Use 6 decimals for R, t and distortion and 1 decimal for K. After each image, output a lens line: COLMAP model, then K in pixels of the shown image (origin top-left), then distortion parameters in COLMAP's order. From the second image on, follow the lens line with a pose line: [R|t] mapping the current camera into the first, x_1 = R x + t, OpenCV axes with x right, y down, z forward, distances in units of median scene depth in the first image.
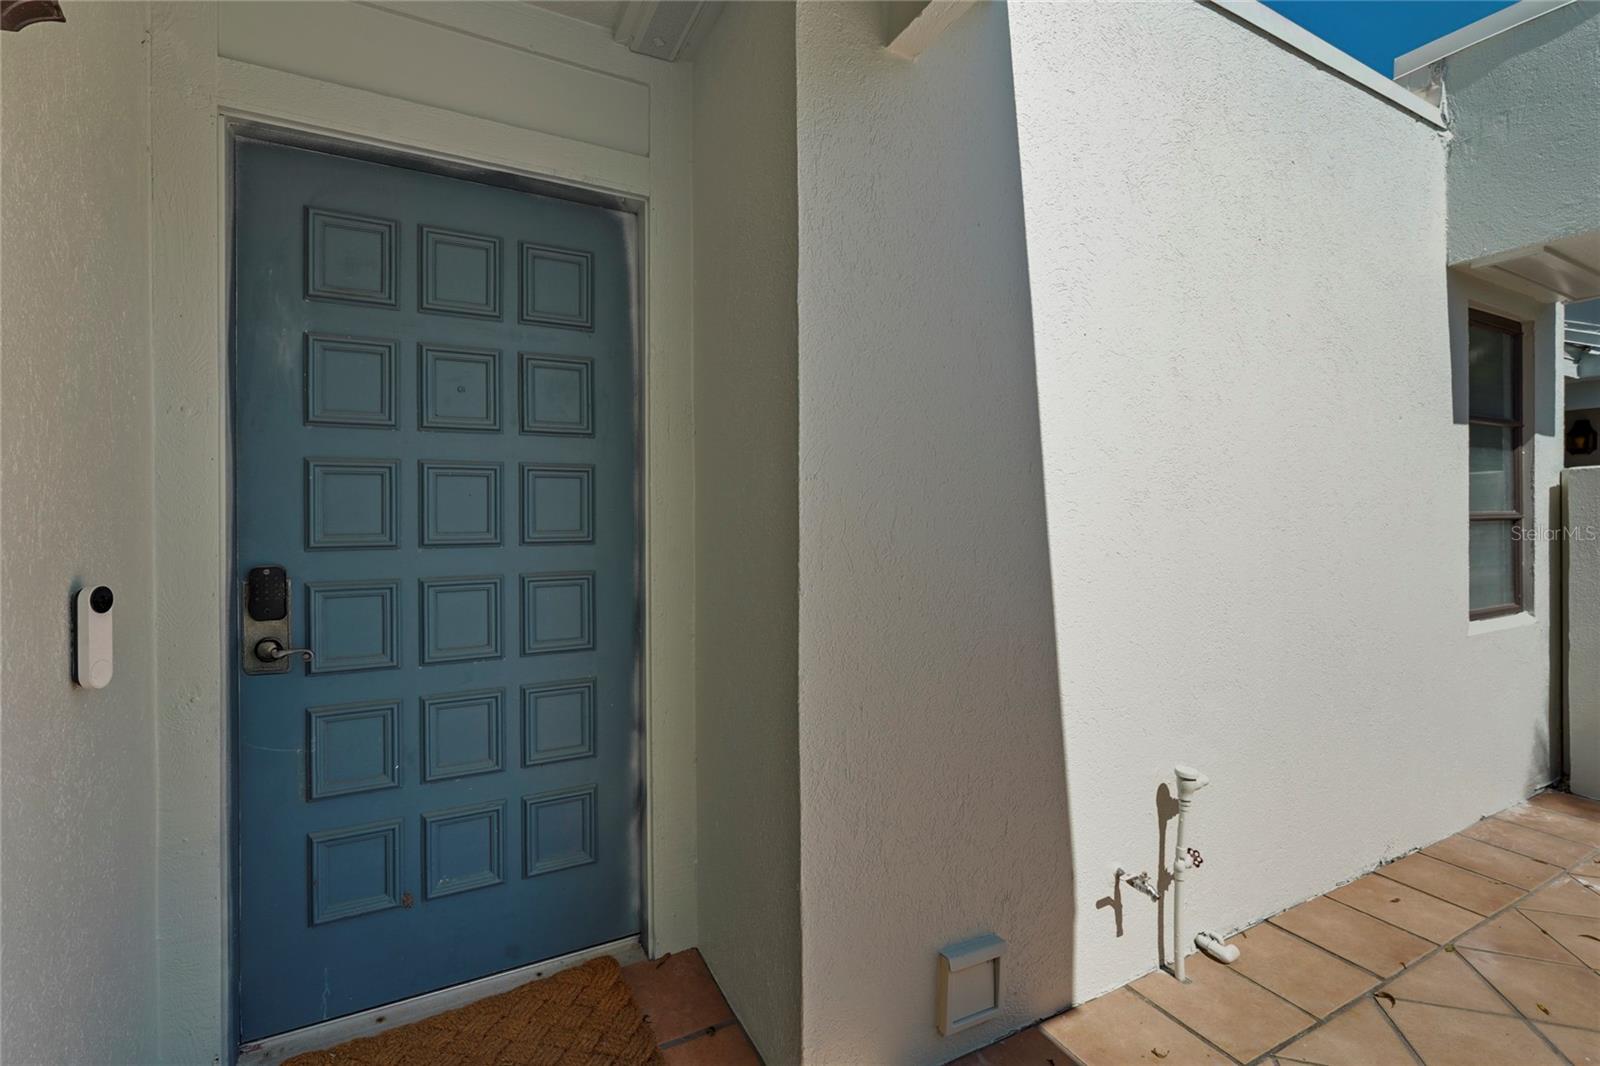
lens RADIAL K [[707.4, 0, 800.5], [0, 707.4, 526.0], [0, 0, 1]] dist [0.001923, 0.000325]
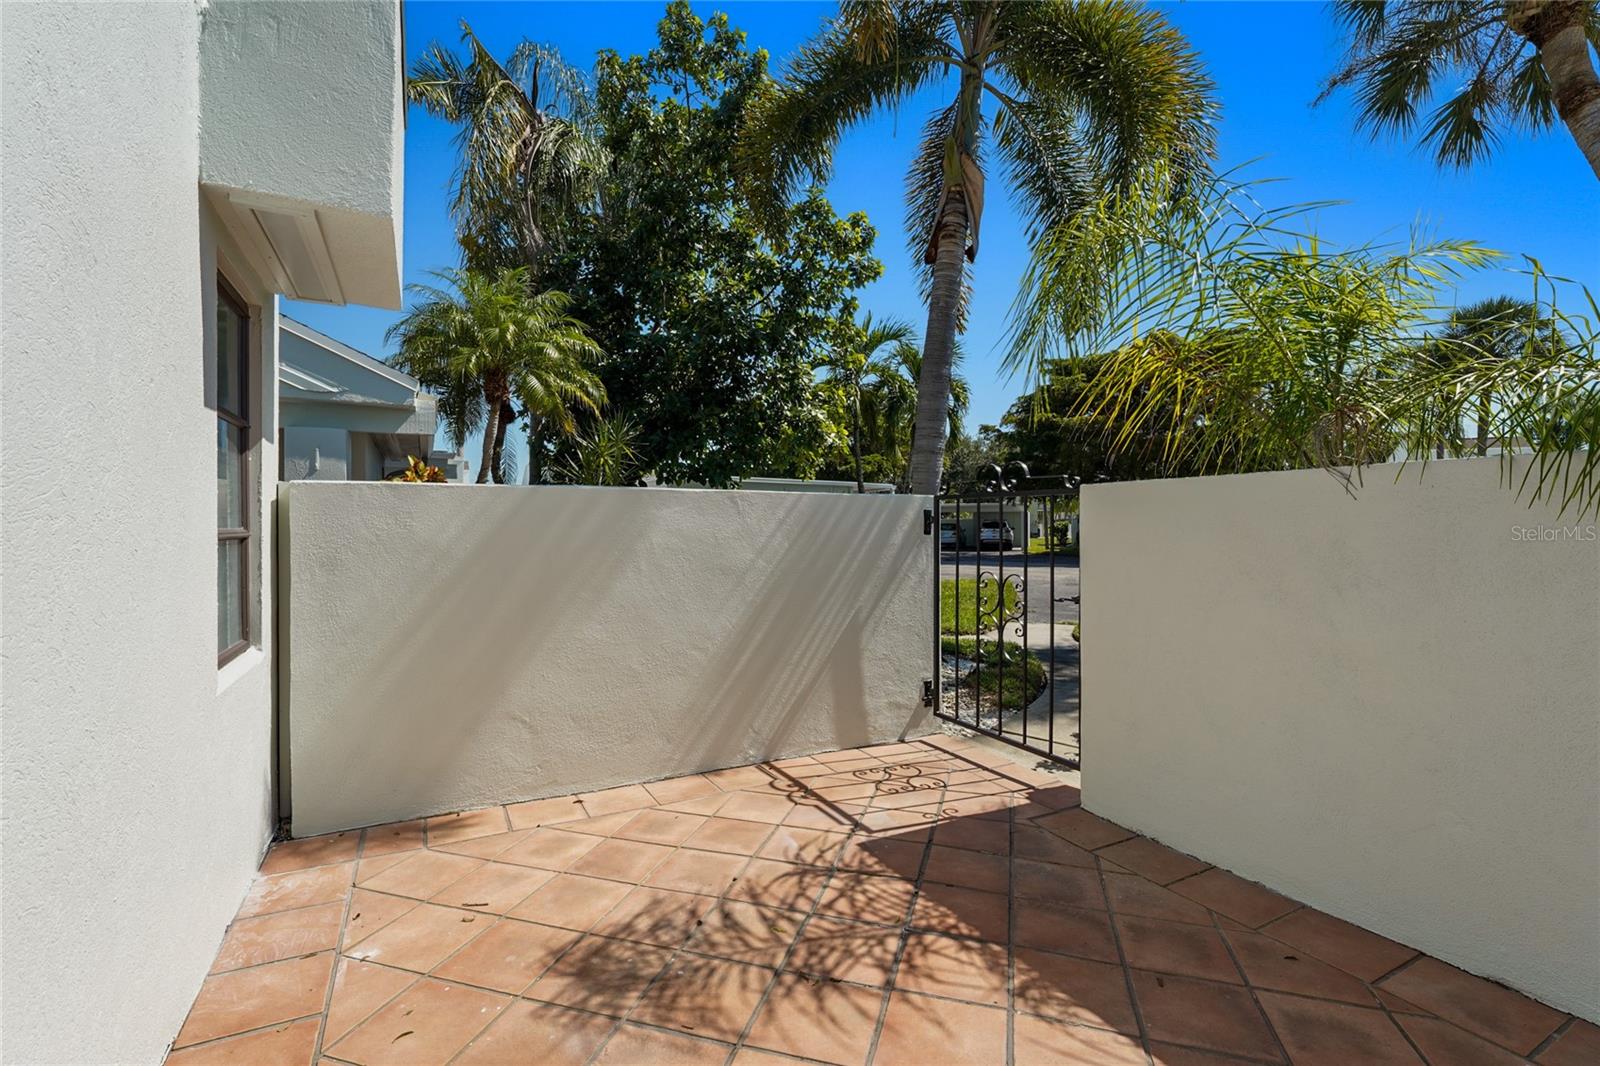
lens RADIAL K [[707.4, 0, 798.4], [0, 707.4, 530.2], [0, 0, 1]] dist [0.001923, 0.000325]
pose [[-0.004746, 0.001769, 0.999987, 0.182688], [0.001124, 0.999998, -0.001764, -0.016629], [-0.999988, 0.001116, -0.004748, 0.369178]]
